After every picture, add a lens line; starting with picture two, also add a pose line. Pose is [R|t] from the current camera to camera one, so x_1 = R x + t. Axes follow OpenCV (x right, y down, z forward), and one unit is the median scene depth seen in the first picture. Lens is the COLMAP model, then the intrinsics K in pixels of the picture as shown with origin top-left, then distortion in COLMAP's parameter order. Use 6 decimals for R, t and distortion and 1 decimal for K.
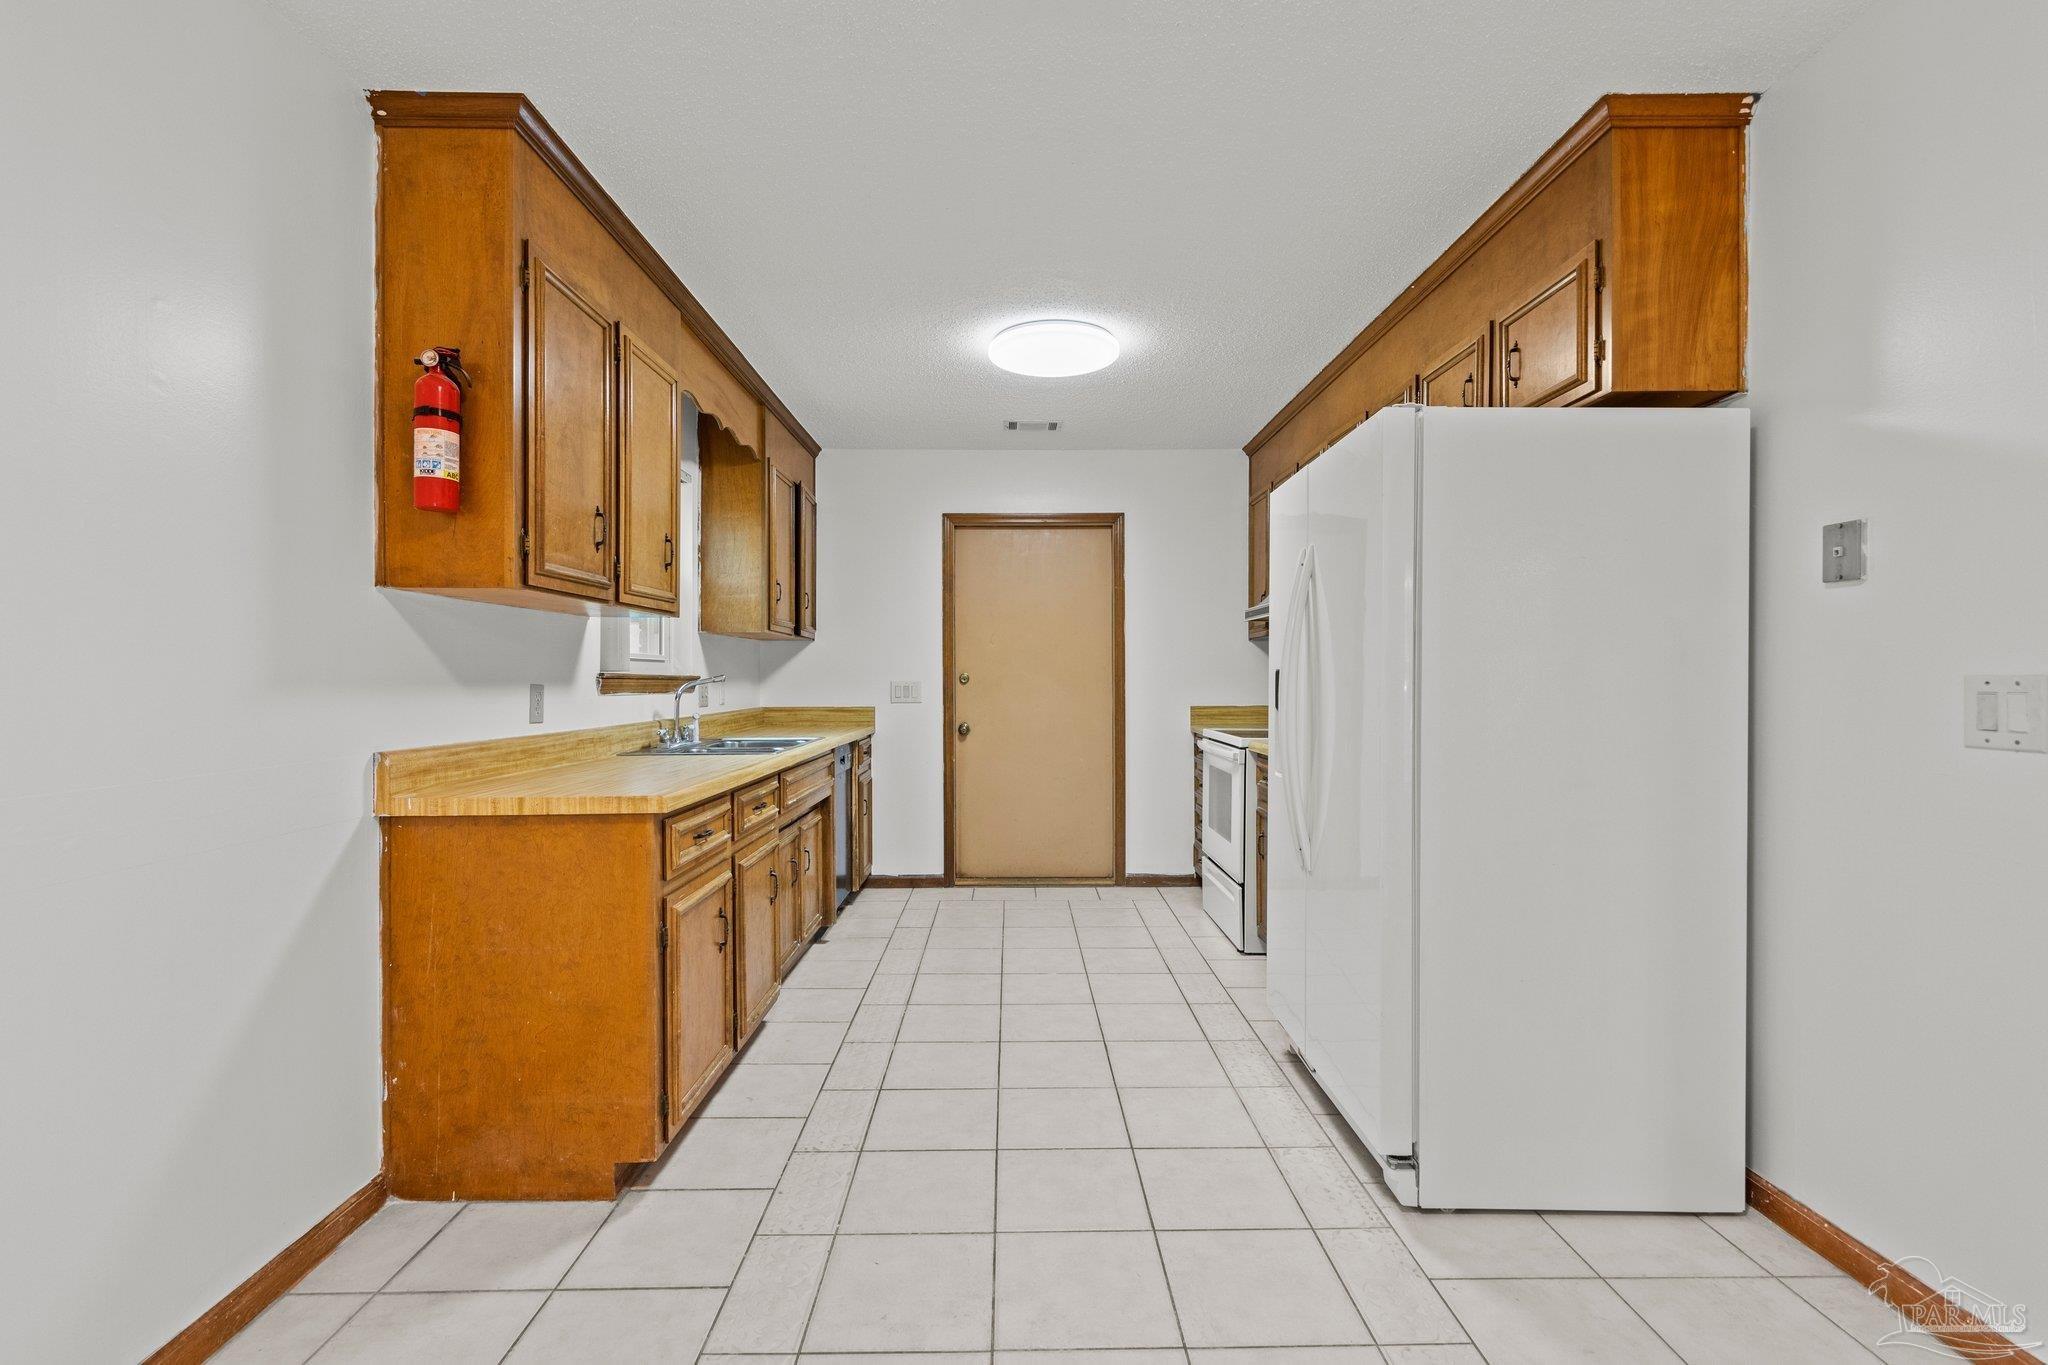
lens RADIAL K [[897.5, 0, 1024.0], [0, 897.5, 682.5], [0, 0, 1]] dist [0.000012, 0.000477]
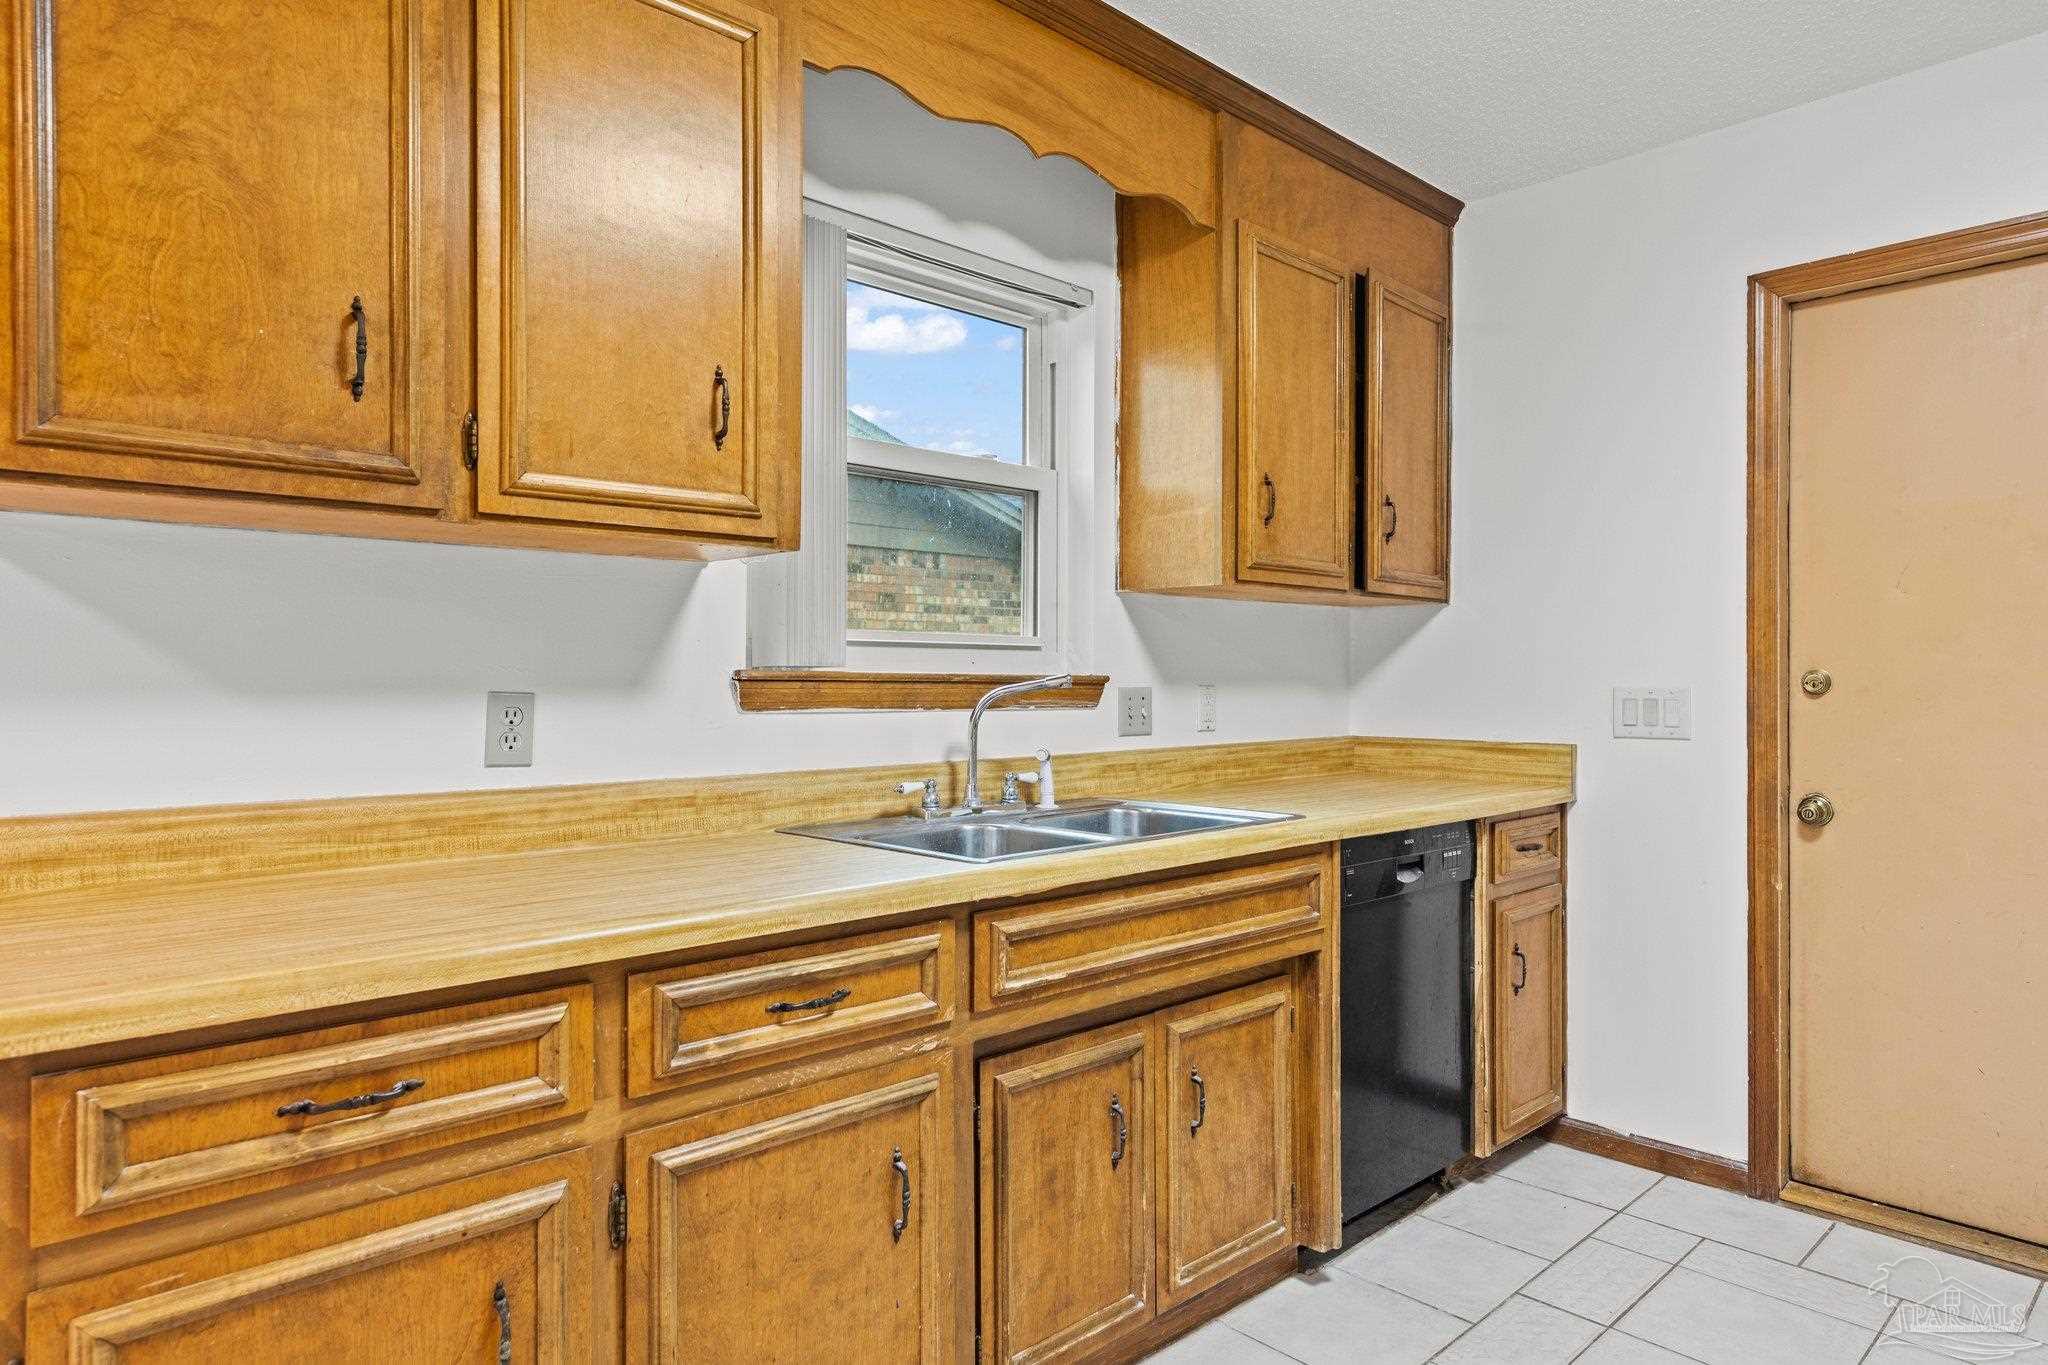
lens RADIAL K [[1198.5, 0, 1012.7], [0, 1198.5, 684.7], [0, 0, 1]] dist [0.001326, 0.001247]
pose [[0.675045, 0.004005, -0.737766, 0.113596], [-0.004366, 0.999989, 0.001434, -0.003019], [0.737764, 0.002253, 0.675055, 0.508136]]
